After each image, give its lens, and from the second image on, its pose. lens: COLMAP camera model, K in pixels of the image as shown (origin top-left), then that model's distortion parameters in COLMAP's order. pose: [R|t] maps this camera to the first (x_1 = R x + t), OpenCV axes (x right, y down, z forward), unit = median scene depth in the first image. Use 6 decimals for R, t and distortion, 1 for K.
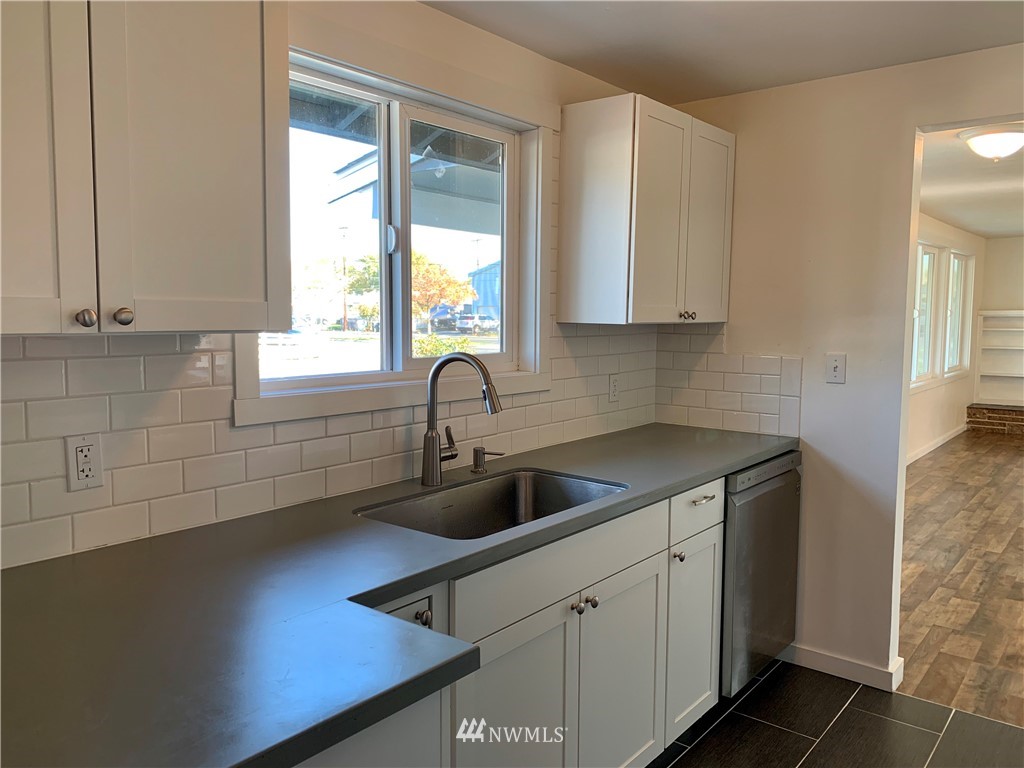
lens RADIAL K [[774.3, 0, 509.9], [0, 774.3, 382.8], [0, 0, 1]] dist [0.037436, -0.038085]
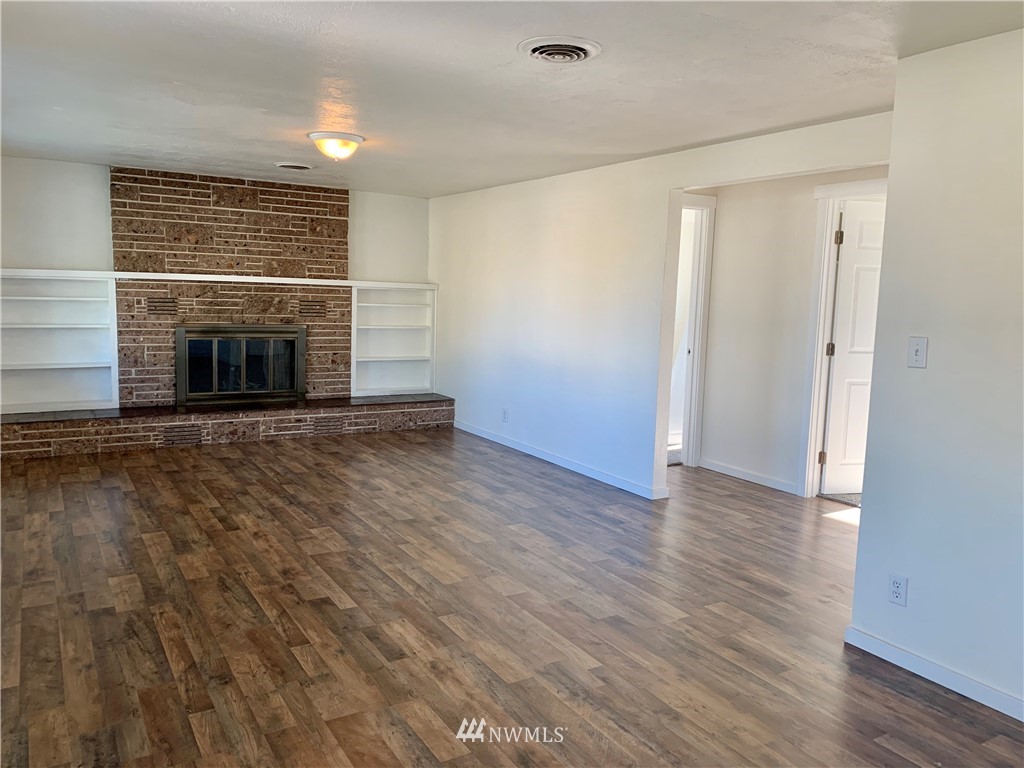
lens RADIAL K [[774.3, 0, 528.6], [0, 774.3, 369.7], [0, 0, 1]] dist [0.037436, -0.038085]
pose [[0.312458, -0.093869, 0.945282, 0.189332], [0.066508, 0.994825, 0.076805, -0.031285], [-0.947601, 0.038871, 0.317084, 0.491903]]
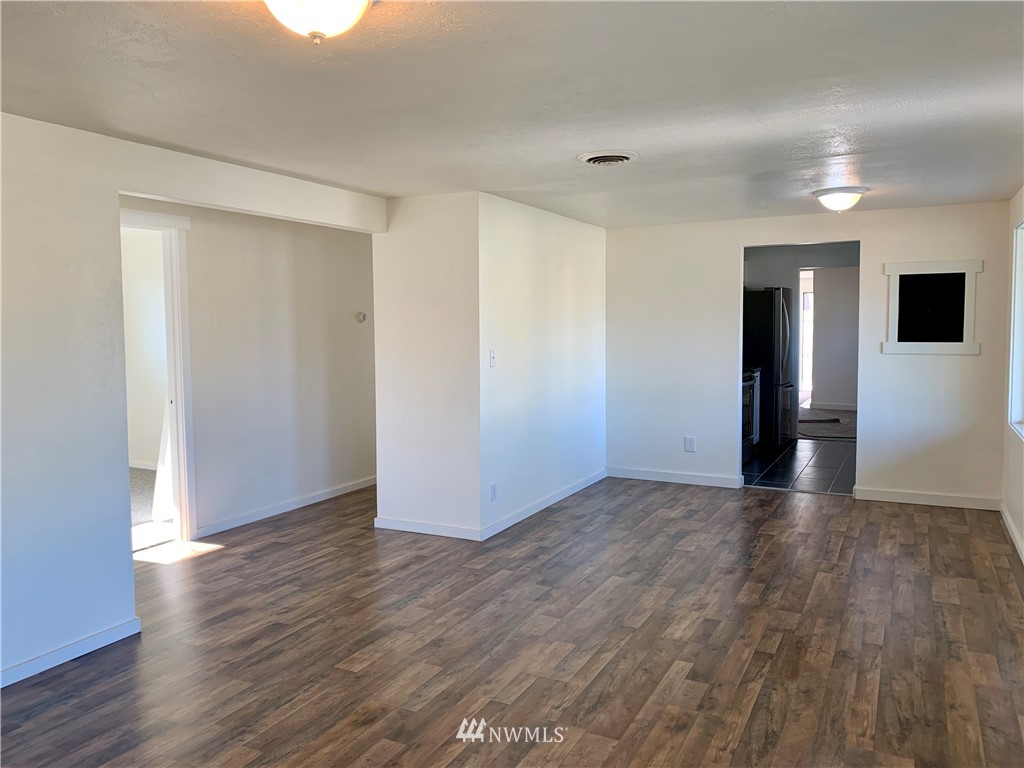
lens RADIAL K [[774.3, 0, 510.6], [0, 774.3, 384.8], [0, 0, 1]] dist [0.037436, -0.038085]
pose [[-0.978309, 0.021562, -0.206024, 1.393015], [-0.016160, 0.983593, 0.179675, -0.174256], [0.206518, 0.179107, -0.961910, 1.817829]]
